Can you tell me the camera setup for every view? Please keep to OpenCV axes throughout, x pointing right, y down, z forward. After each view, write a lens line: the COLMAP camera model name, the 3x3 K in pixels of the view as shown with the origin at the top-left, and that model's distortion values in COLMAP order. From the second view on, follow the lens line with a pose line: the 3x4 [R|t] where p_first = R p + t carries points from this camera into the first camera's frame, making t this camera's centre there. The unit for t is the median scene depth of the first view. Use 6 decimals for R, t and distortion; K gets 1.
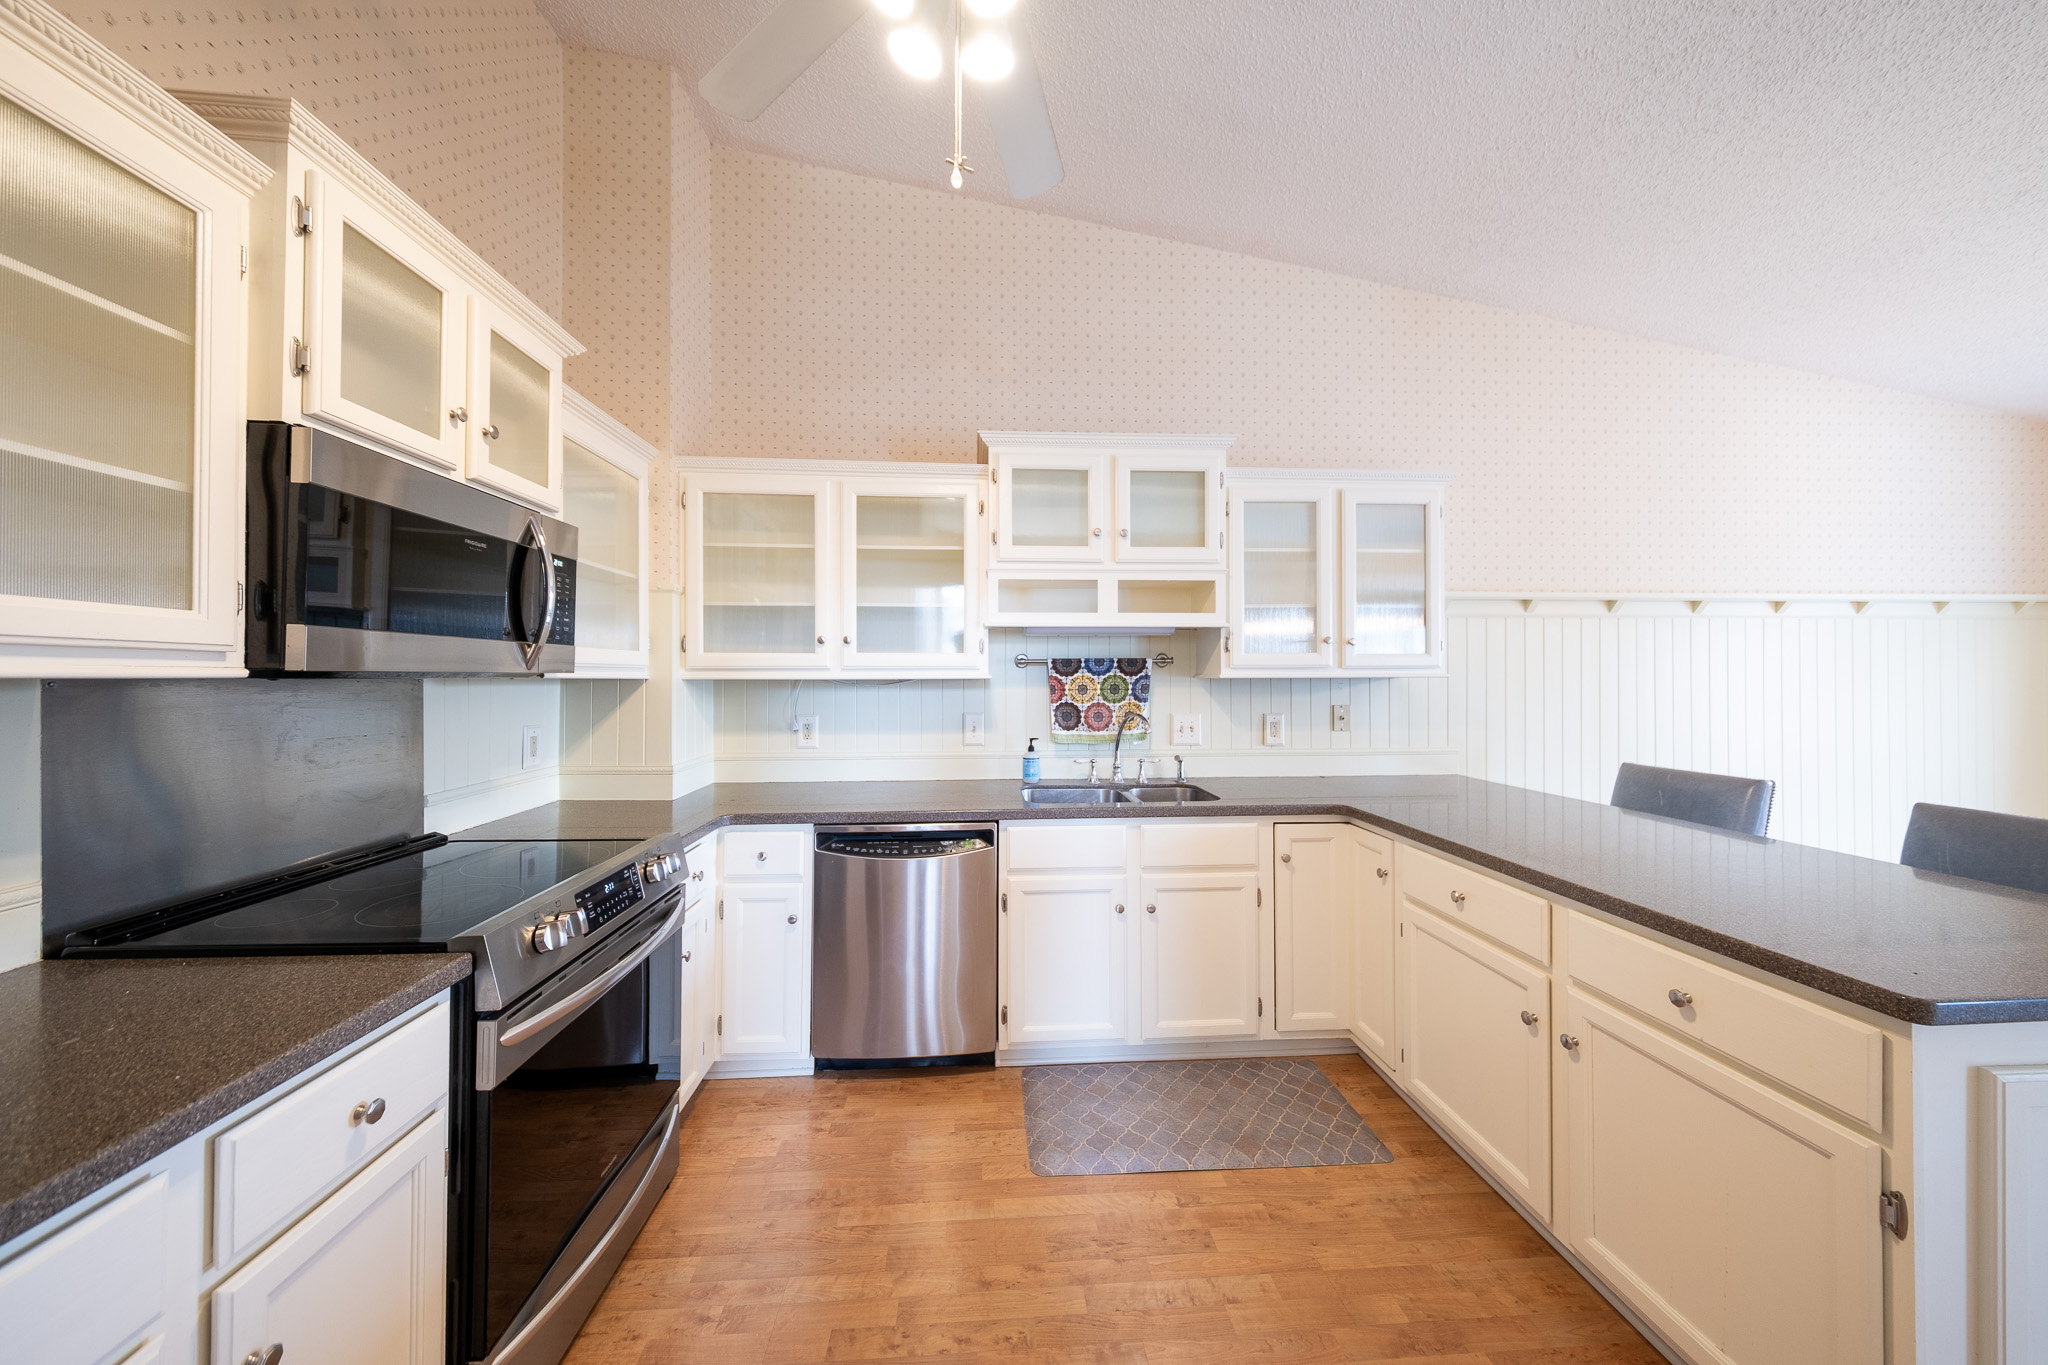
lens RADIAL K [[697.3, 0, 1022.9], [0, 697.3, 676.6], [0, 0, 1]] dist [0.016102, -0.000098]
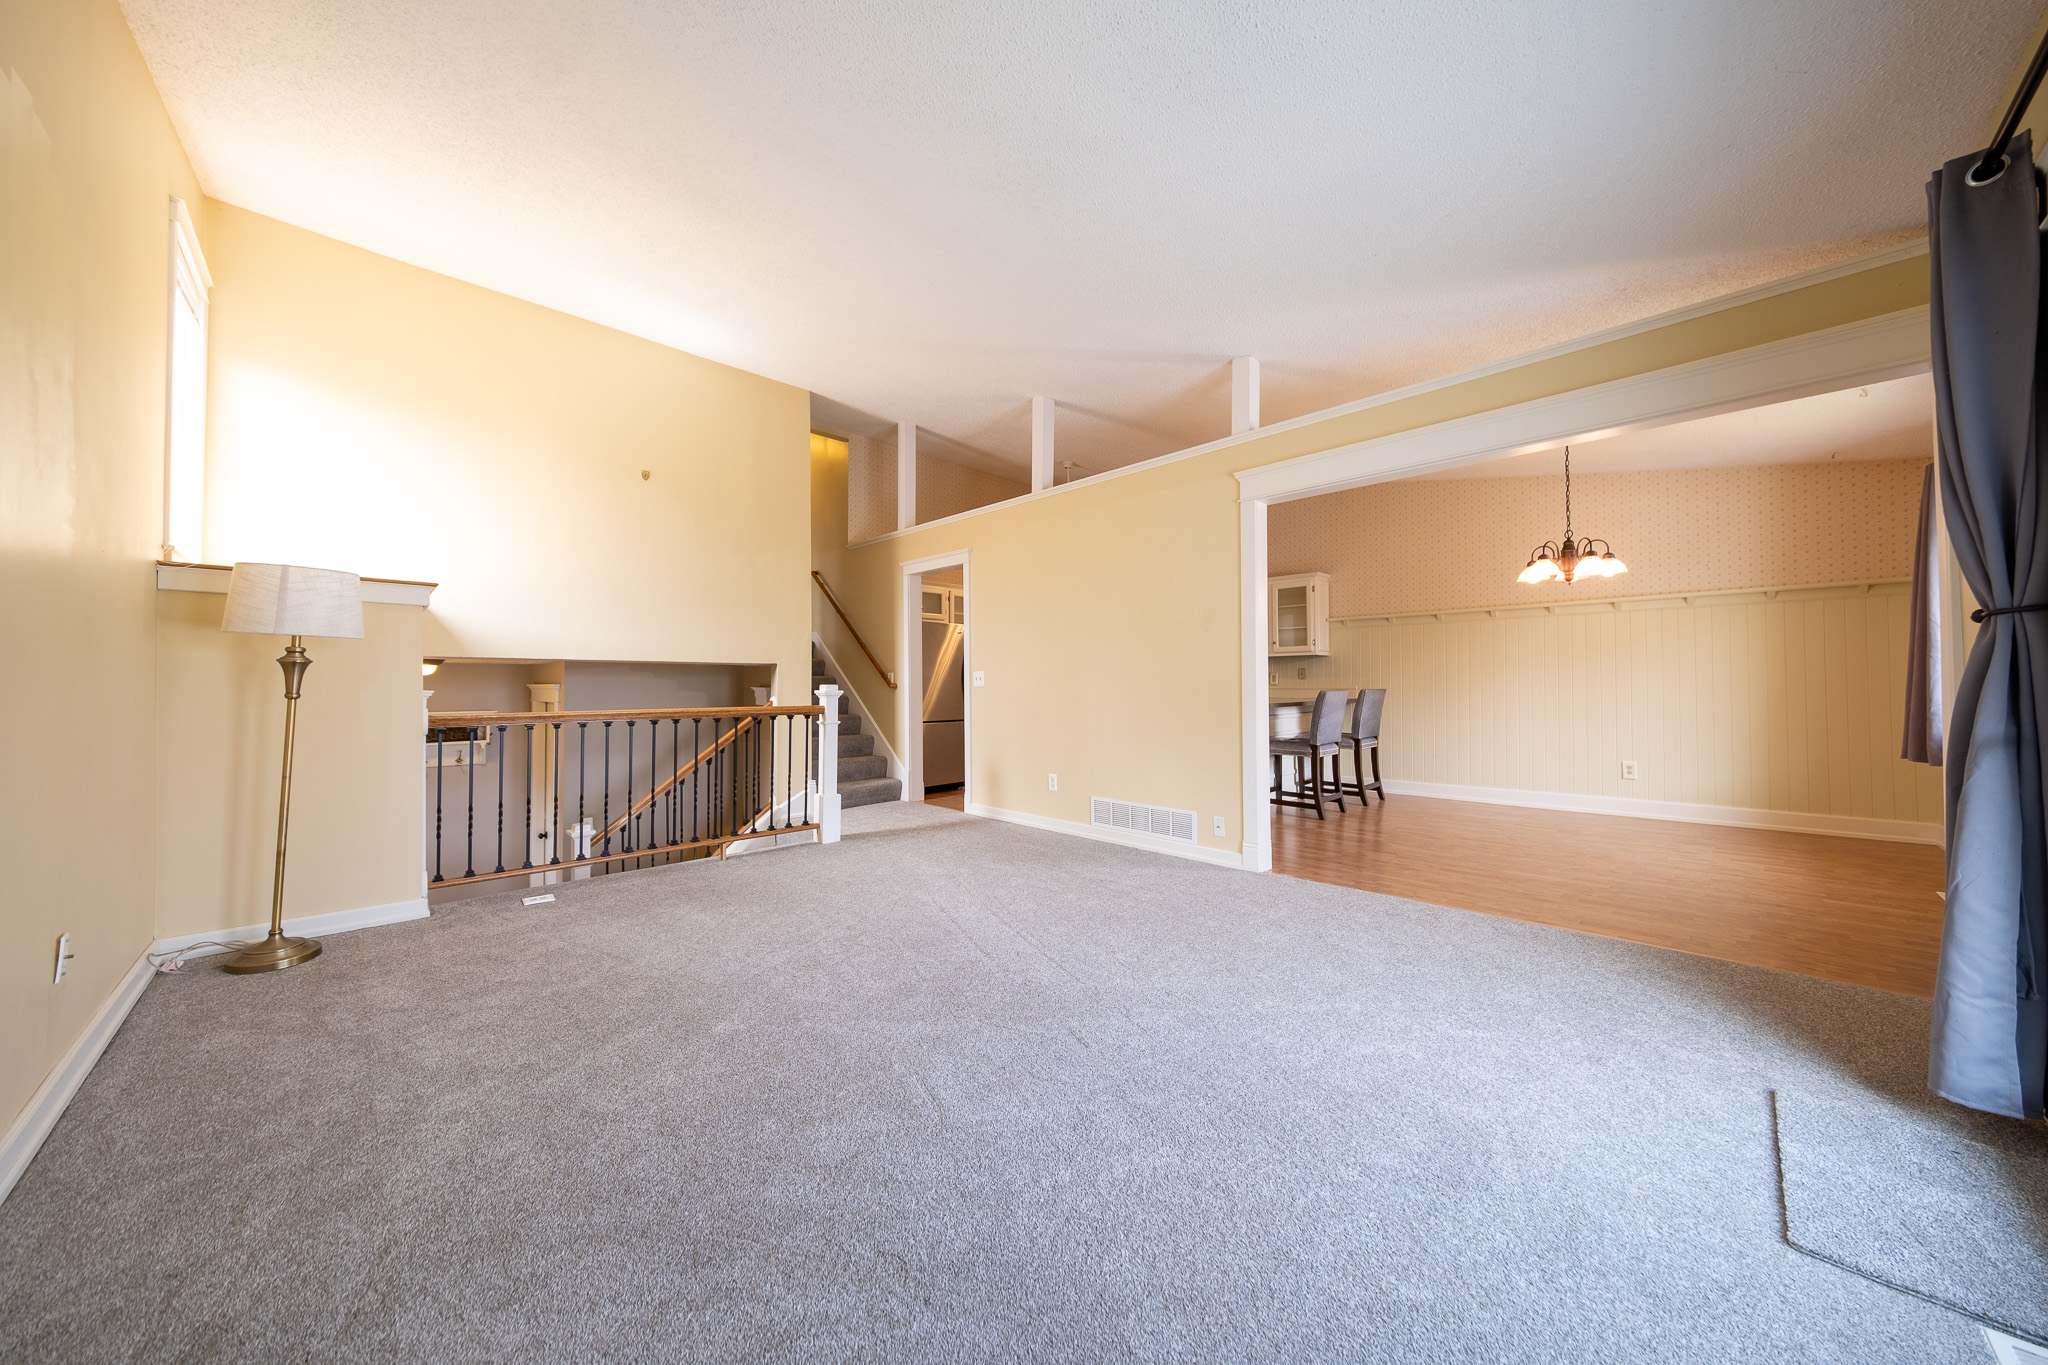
lens RADIAL K [[691.9, 0, 1021.2], [0, 691.9, 673.7], [0, 0, 1]] dist [0.002171, -0.000130]
pose [[0.649242, -0.012940, -0.760471, 1.713152], [0.005147, 0.999907, -0.012620, 0.089306], [0.760564, 0.004279, 0.649249, -1.309652]]
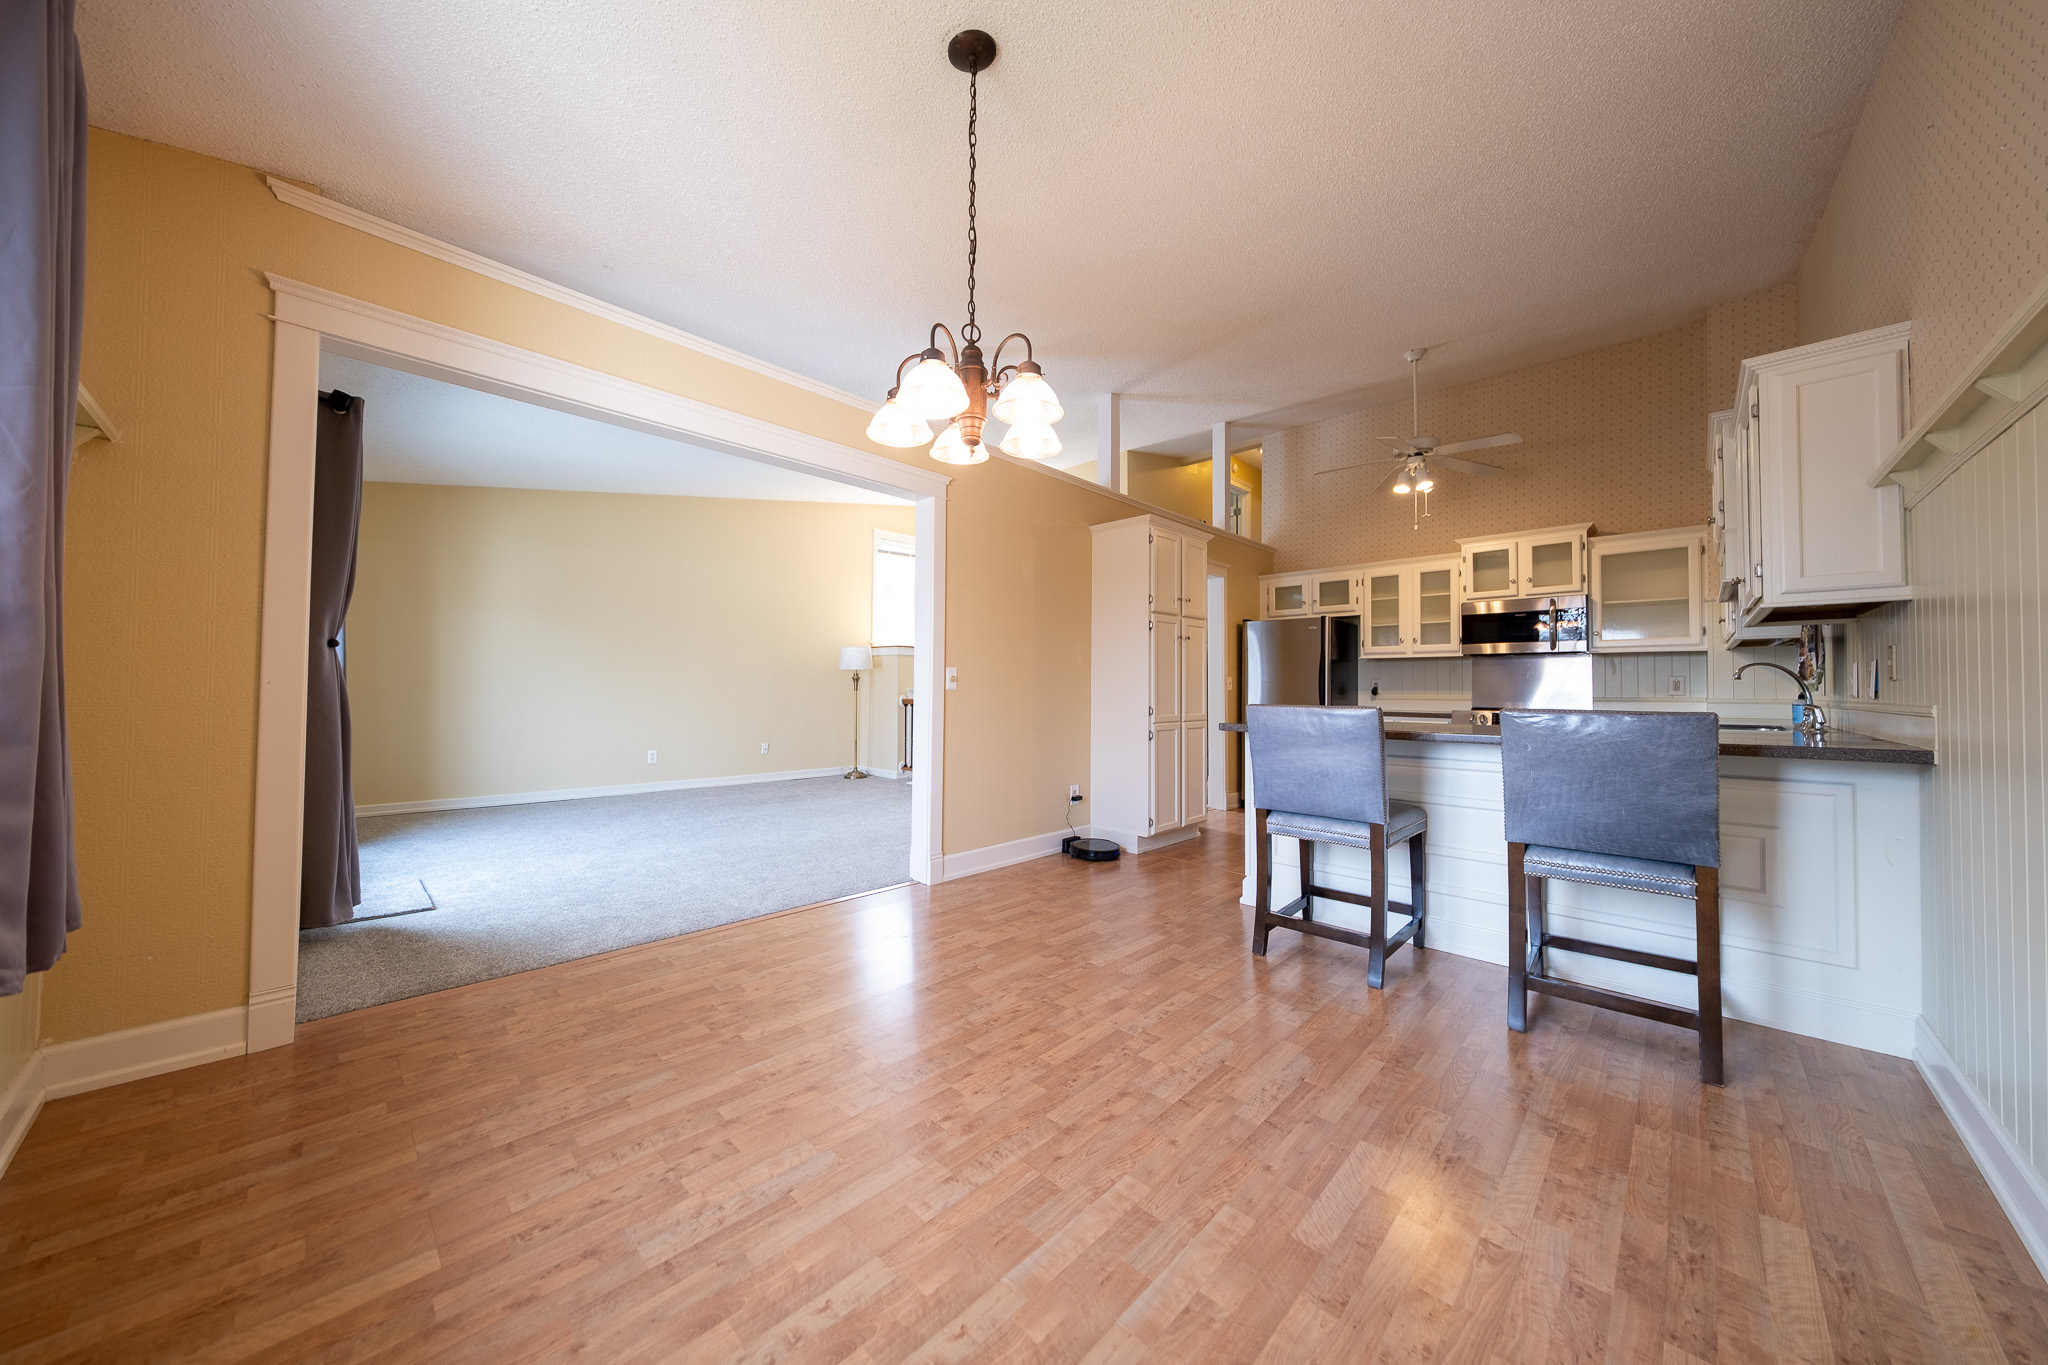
lens RADIAL K [[697.3, 0, 1022.9], [0, 697.3, 676.6], [0, 0, 1]] dist [0.016102, -0.000098]
pose [[-0.745852, -0.012711, -0.665991, 1.731095], [-0.002890, 0.999870, -0.015847, 0.093046], [0.666106, -0.009895, -0.745792, 1.018124]]
